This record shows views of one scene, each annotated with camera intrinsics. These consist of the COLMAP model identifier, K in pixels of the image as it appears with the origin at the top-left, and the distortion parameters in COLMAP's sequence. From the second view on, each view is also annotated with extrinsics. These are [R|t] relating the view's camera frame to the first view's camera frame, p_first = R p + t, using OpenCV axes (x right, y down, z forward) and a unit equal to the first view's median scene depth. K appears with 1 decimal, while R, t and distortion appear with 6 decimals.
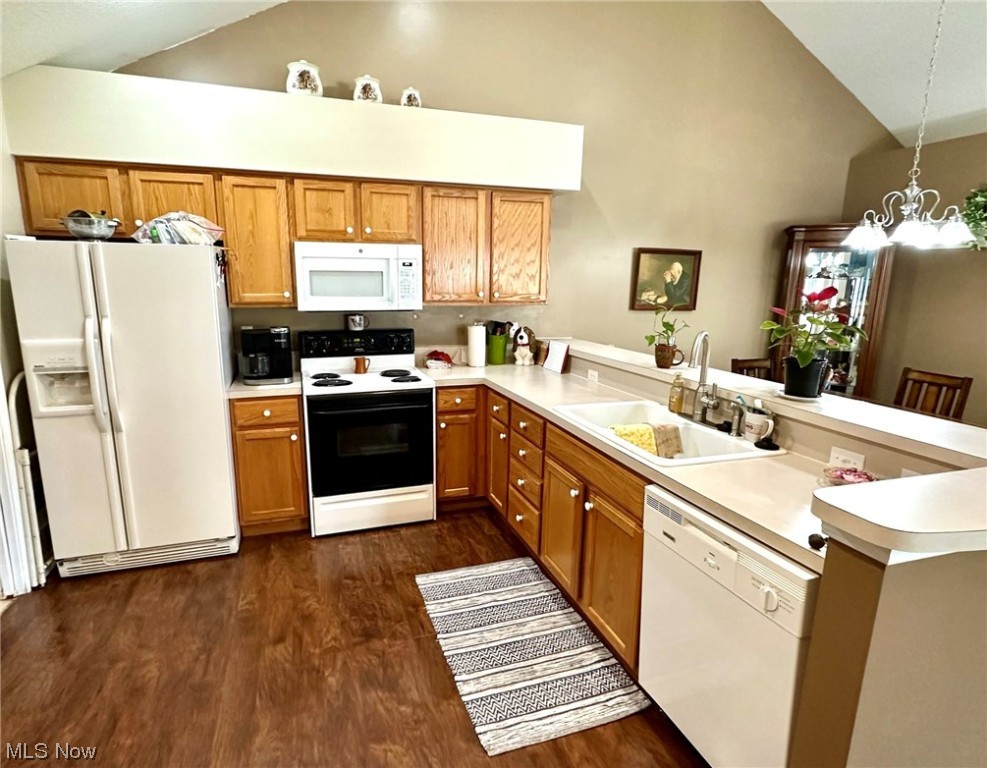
lens RADIAL K [[527.2, 0, 468.7], [0, 527.2, 378.9], [0, 0, 1]] dist [0.001381, -0.000095]
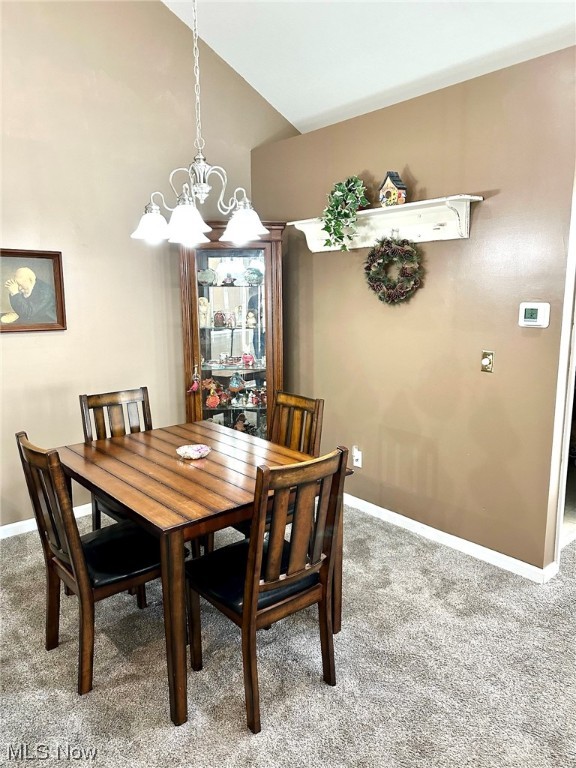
lens RADIAL K [[543.4, 0, 282.4], [0, 543.4, 384.9], [0, 0, 1]] dist [0.038318, -0.033626]
pose [[0.923836, -0.086325, 0.372928, 0.598036], [0.094411, 0.995527, -0.003437, -0.029119], [-0.370963, 0.038384, 0.927854, 0.227056]]
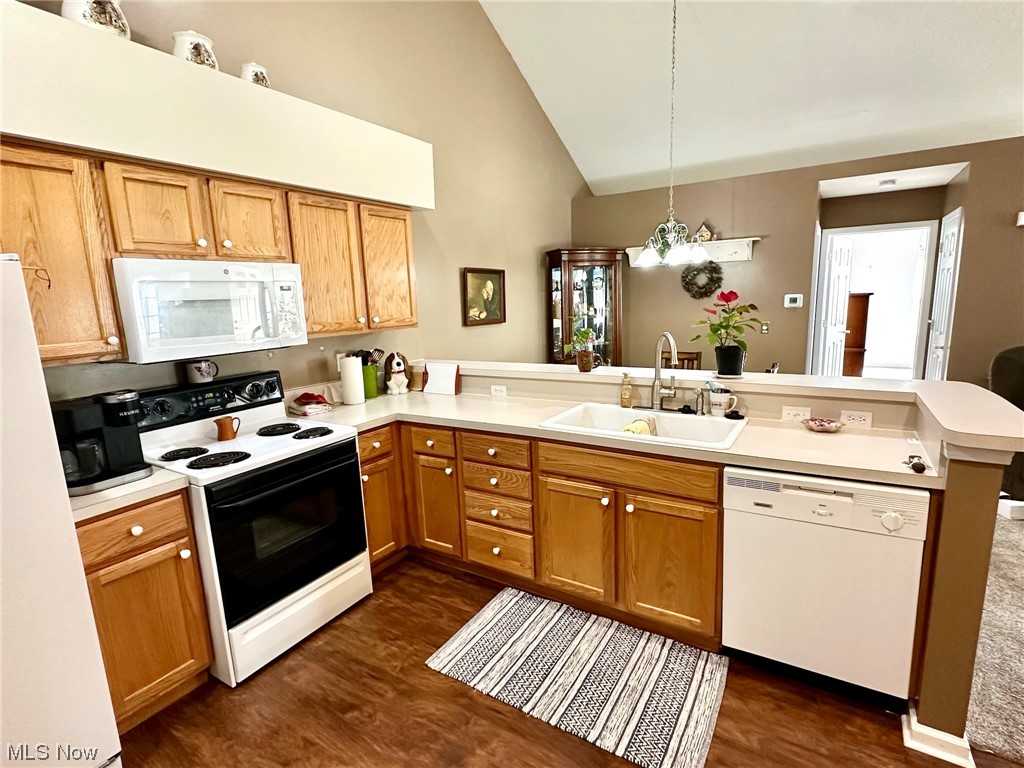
lens RADIAL K [[505.2, 0, 511.5], [0, 505.2, 381.3], [0, 0, 1]] dist [0.001153, -0.000053]
pose [[0.770700, -0.146667, 0.620089, -0.355365], [0.166048, 0.985754, 0.026778, -0.047585], [-0.615183, 0.082327, 0.784074, 0.225063]]
